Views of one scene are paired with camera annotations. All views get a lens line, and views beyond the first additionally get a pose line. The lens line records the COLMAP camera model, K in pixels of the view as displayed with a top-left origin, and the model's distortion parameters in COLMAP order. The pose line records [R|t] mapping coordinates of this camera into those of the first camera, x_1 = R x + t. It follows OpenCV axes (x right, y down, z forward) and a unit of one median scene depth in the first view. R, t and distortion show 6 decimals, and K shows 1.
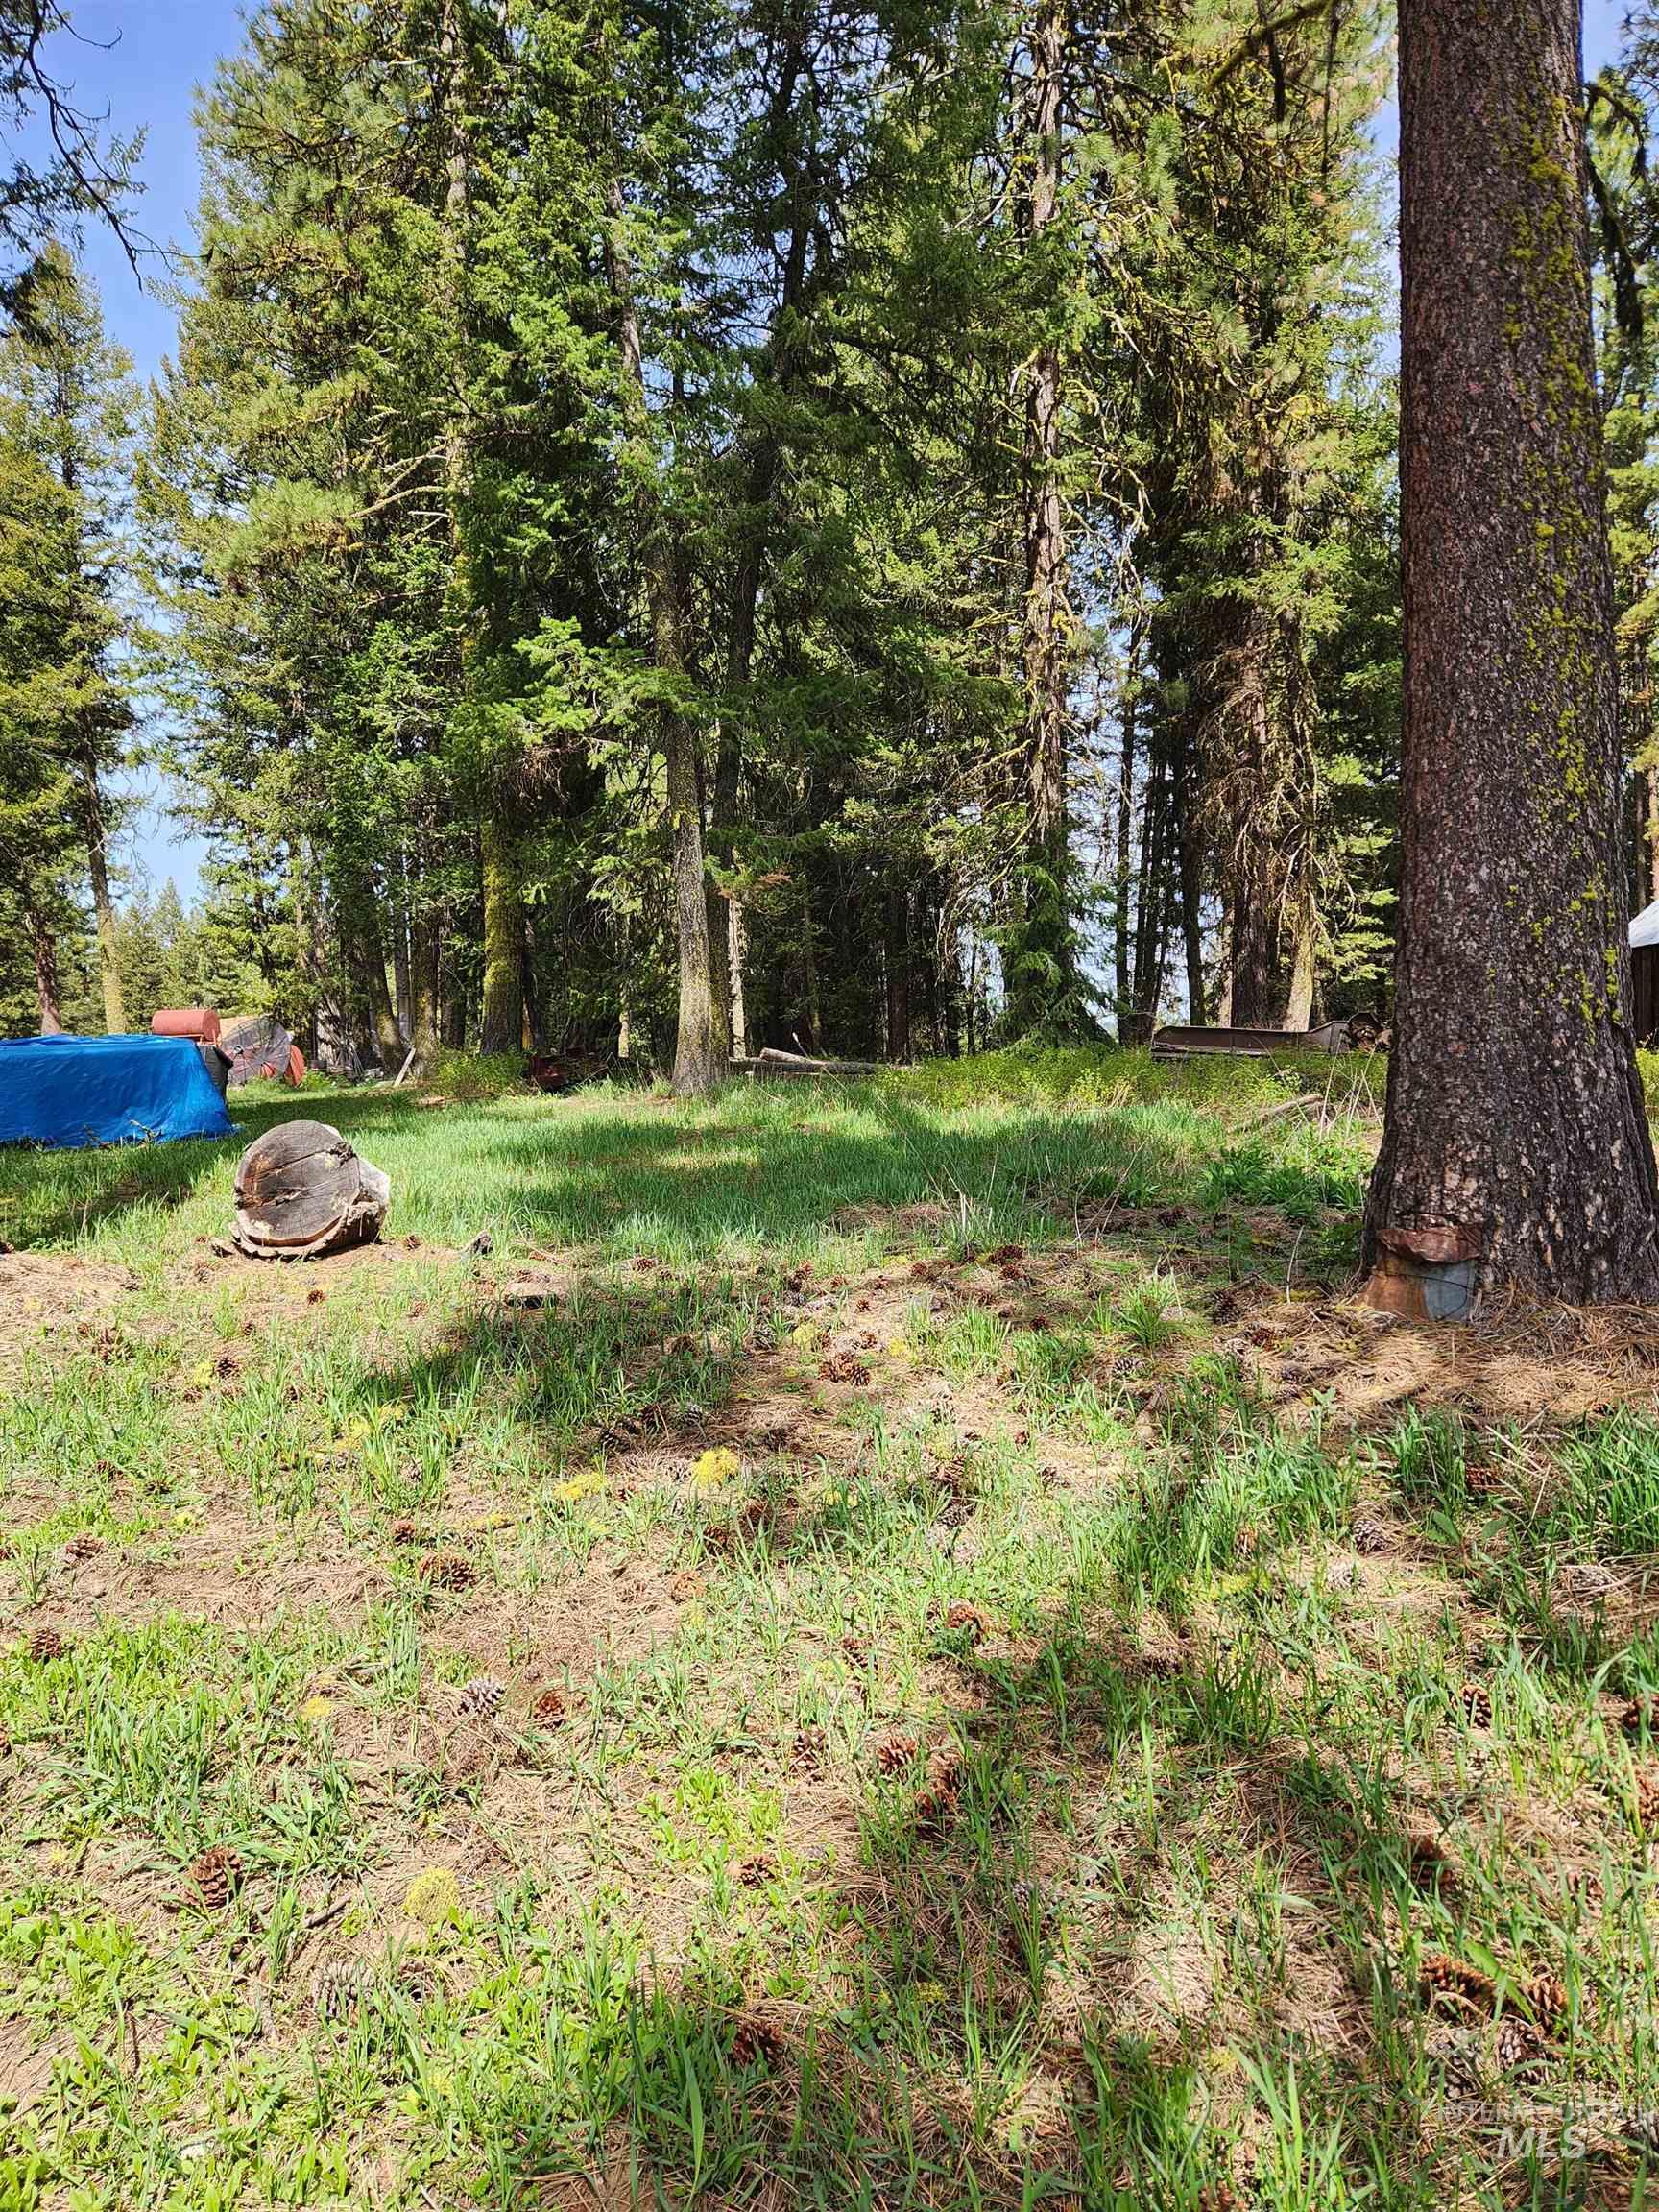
lens RADIAL K [[1454.0, 0, 827.9], [0, 1454.0, 1104.0], [0, 0, 1]] dist [0.070778, -0.060058]
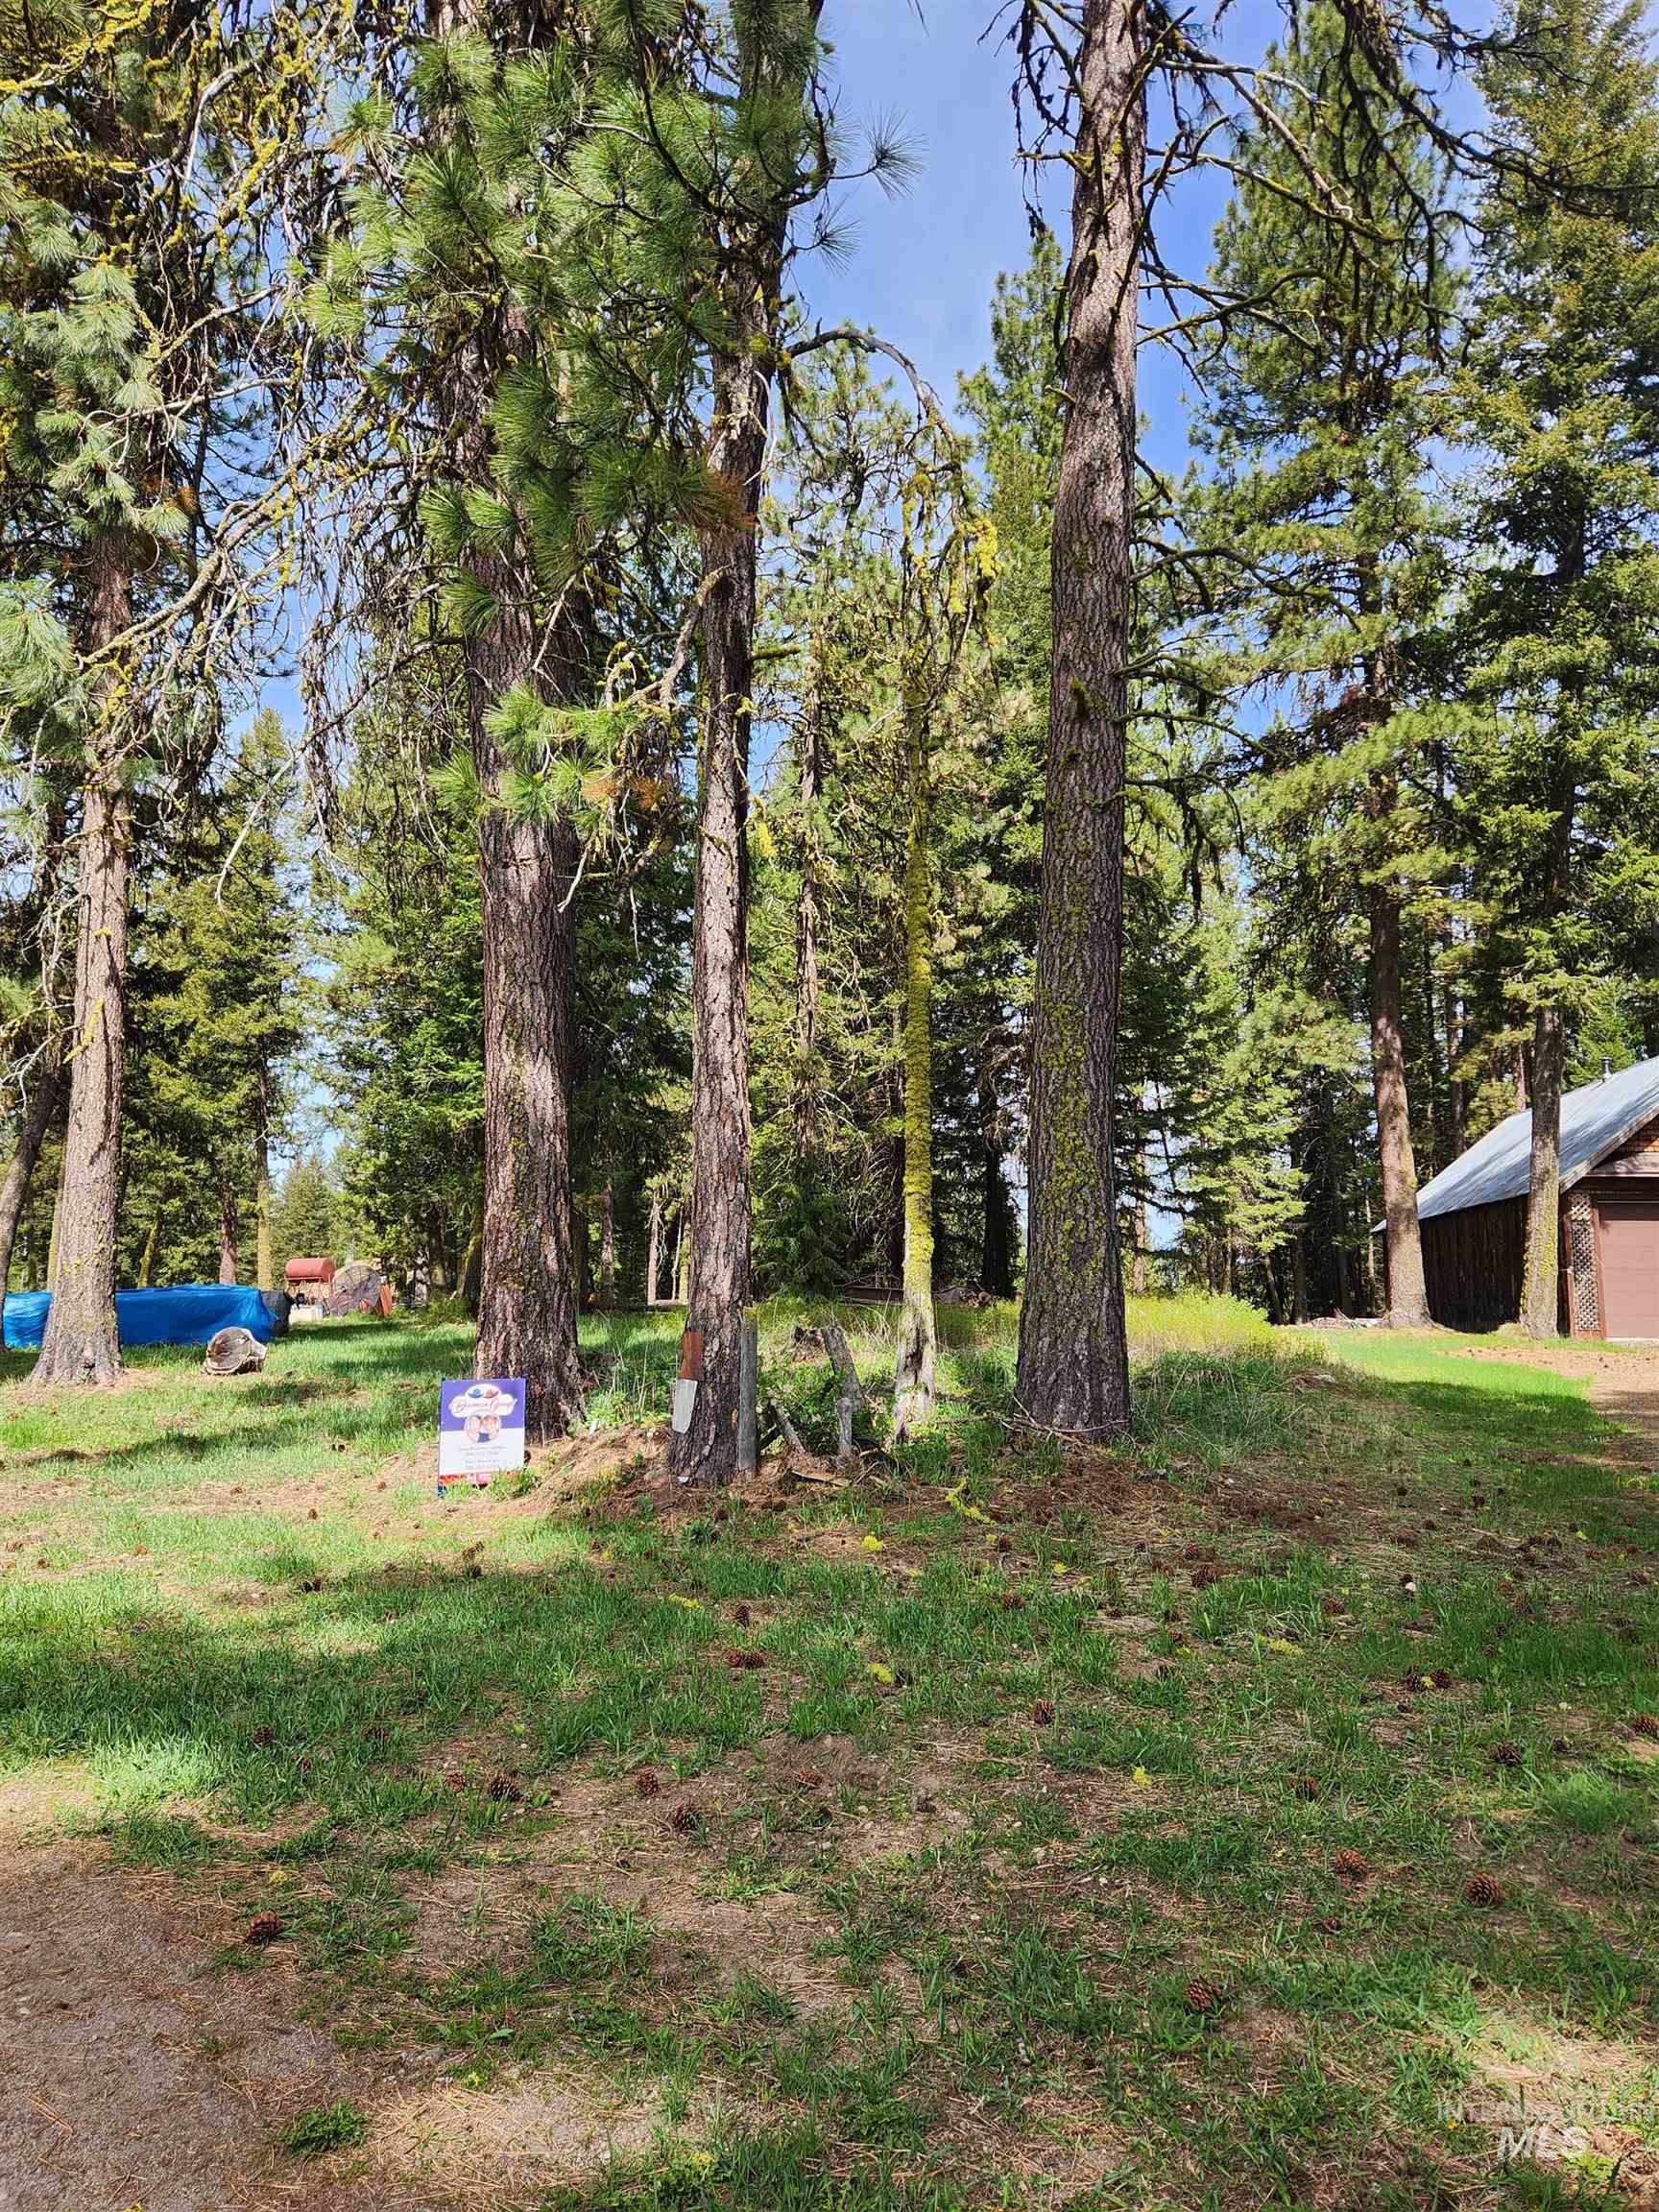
lens RADIAL K [[1454.0, 0, 840.2], [0, 1454.0, 1110.0], [0, 0, 1]] dist [0.070778, -0.060058]
pose [[0.994698, 0.005553, -0.102691, 0.163690], [-0.021886, 0.987099, -0.158611, 0.003679], [0.100486, 0.160018, 0.981986, -0.258648]]
